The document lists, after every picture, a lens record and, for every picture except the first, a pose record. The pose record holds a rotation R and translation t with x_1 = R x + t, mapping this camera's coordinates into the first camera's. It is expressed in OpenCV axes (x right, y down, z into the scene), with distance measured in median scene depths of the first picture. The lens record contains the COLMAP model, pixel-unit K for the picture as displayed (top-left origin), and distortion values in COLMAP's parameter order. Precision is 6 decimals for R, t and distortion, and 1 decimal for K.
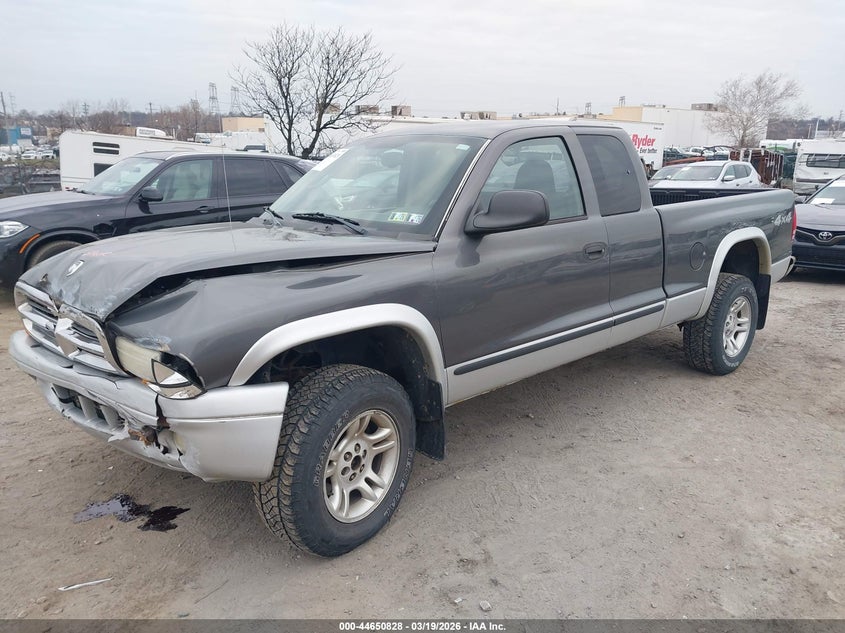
lens RADIAL K [[670.2, 0, 422.5], [0, 670.2, 316.5], [0, 0, 1]] dist [0.060977, -0.109193]
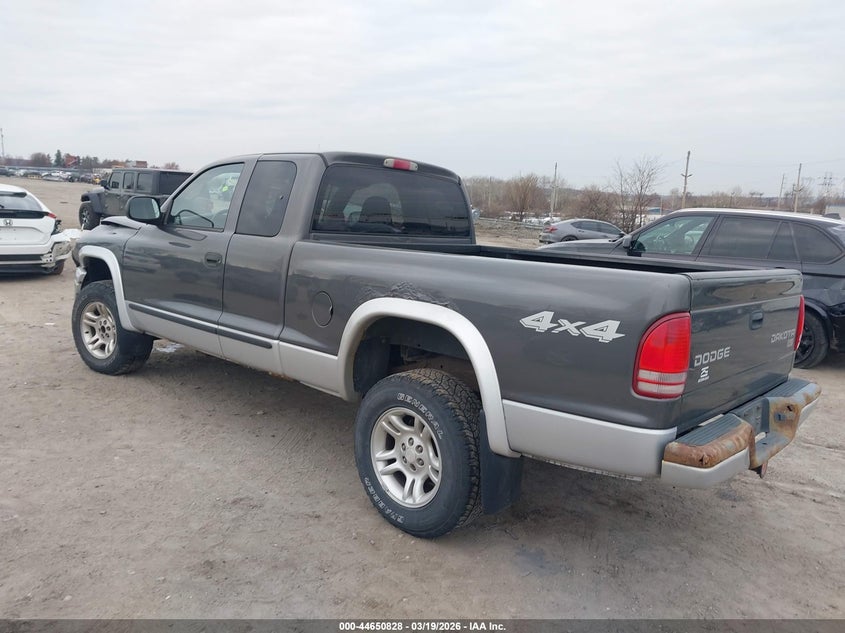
lens RADIAL K [[659.3, 0, 422.5], [0, 659.3, 316.5], [0, 0, 1]] dist [0.010218, 0.006831]
pose [[0.086221, 0.166753, -0.982222, 1.341027], [-0.287429, 0.948135, 0.135735, -0.249403], [0.953913, 0.270616, 0.129678, 1.171316]]
